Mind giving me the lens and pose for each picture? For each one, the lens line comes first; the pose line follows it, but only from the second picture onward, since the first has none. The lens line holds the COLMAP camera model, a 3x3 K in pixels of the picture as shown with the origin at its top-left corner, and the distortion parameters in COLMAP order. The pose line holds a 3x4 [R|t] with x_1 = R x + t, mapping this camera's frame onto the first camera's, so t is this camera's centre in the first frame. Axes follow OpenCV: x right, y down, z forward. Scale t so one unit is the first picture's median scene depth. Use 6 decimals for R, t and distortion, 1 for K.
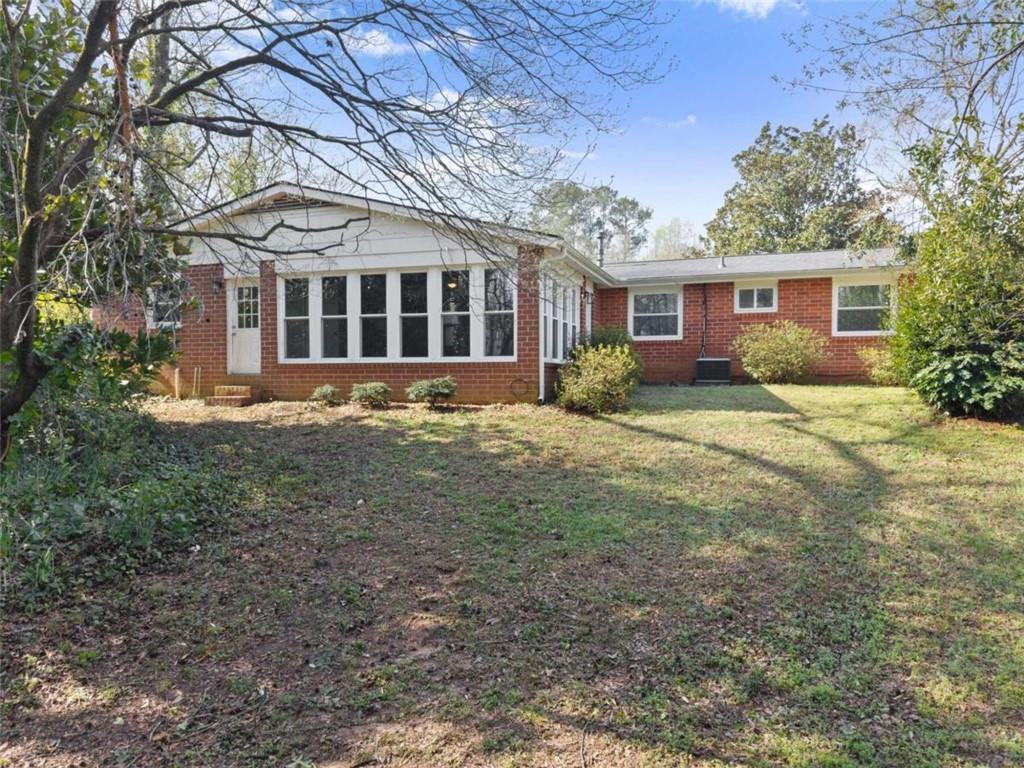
lens RADIAL K [[706.7, 0, 512.0], [0, 706.7, 384.0], [0, 0, 1]] dist [0.007582, 0.003896]
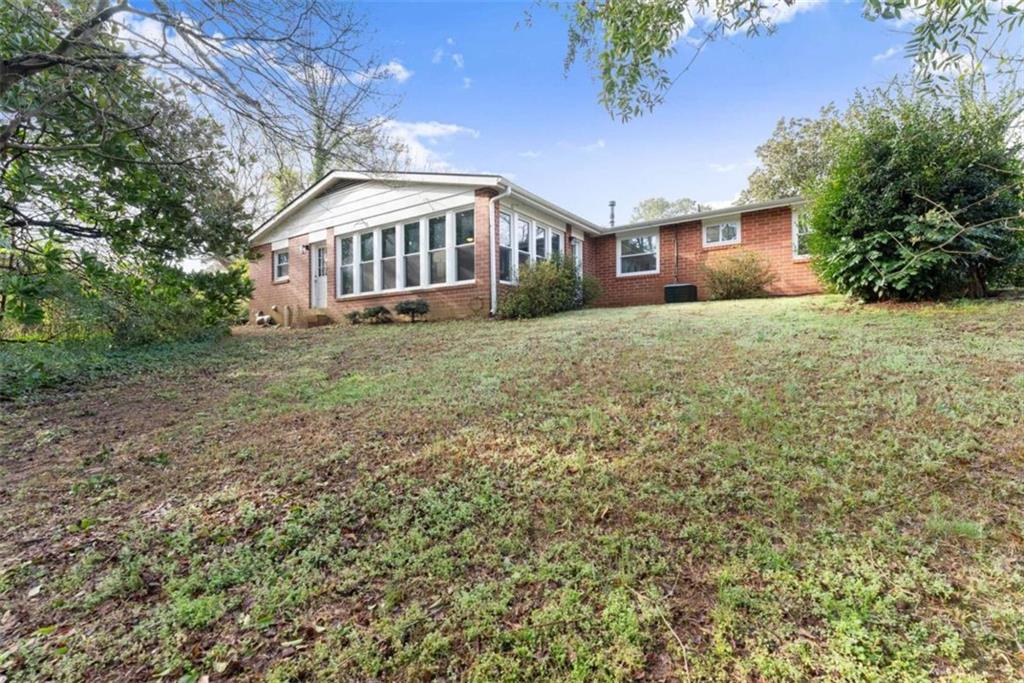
lens RADIAL K [[452.6, 0, 512.0], [0, 452.6, 341.5], [0, 0, 1]] dist [-0.000957, -0.000274]
pose [[0.963753, -0.019721, -0.266066, 0.219839], [0.018441, 0.999803, -0.007306, 0.061491], [0.266158, 0.002135, 0.963927, 0.199608]]
